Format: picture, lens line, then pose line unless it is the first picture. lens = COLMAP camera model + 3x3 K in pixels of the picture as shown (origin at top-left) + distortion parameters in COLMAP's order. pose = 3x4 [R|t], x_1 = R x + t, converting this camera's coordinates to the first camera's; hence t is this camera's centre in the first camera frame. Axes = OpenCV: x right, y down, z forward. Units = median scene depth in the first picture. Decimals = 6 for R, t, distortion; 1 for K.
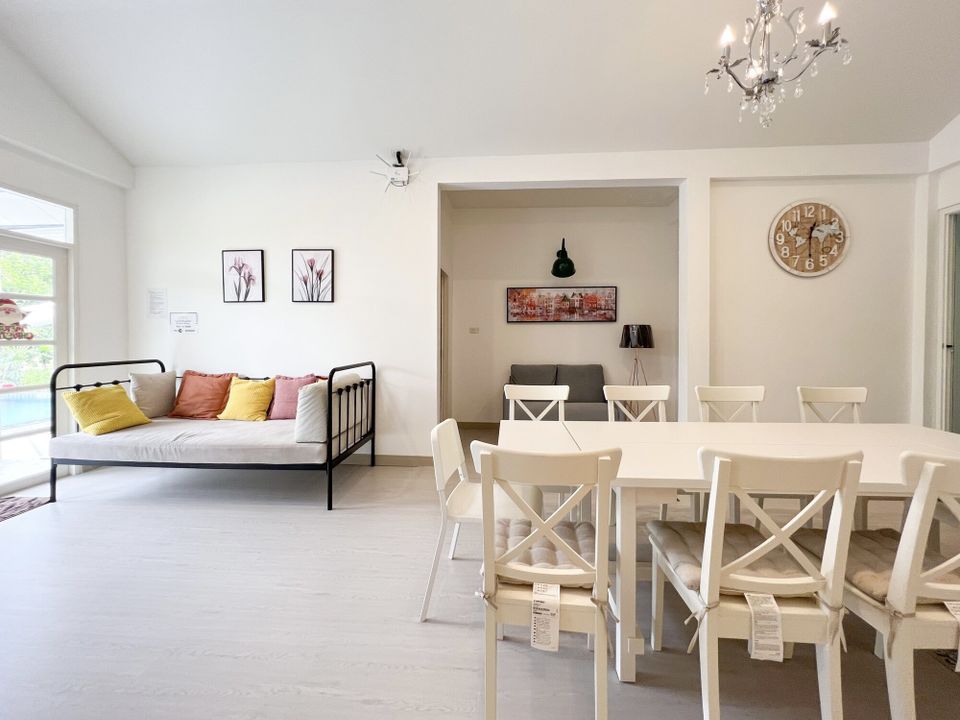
lens RADIAL K [[384.6, 0, 476.1], [0, 384.6, 360.4], [0, 0, 1]] dist [0.024882, -0.023035]
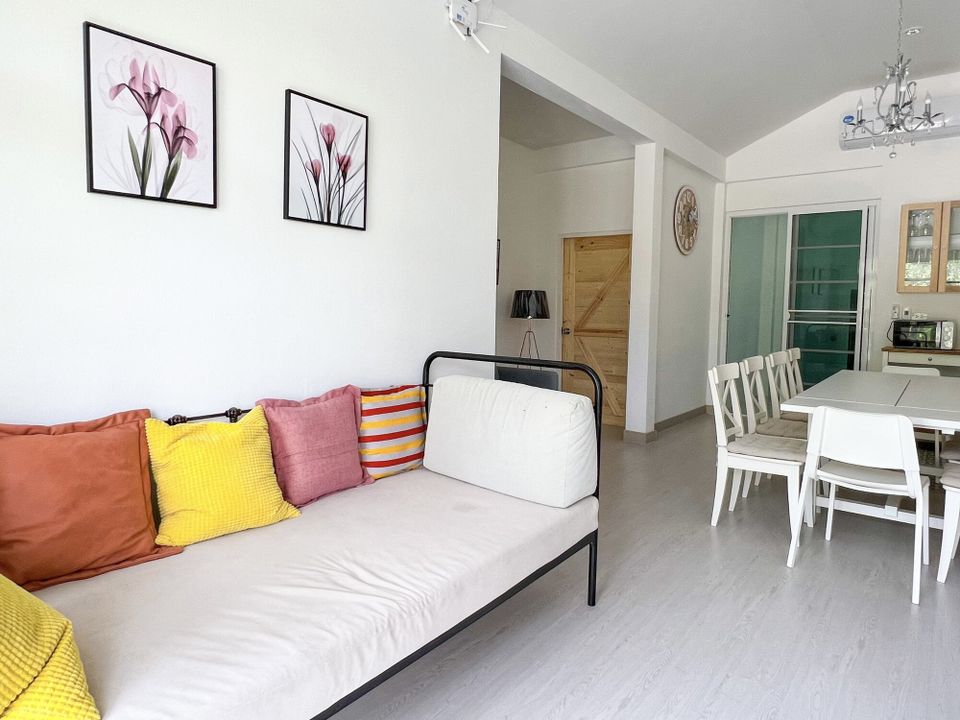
lens RADIAL K [[585.6, 0, 480.0], [0, 585.6, 360.0], [0, 0, 1]] dist [-0.003961, -0.001268]
pose [[0.573276, -0.070001, 0.816366, -0.874723], [0.018605, 0.997199, 0.072441, -0.042669], [-0.819151, -0.026340, 0.572973, 0.469764]]
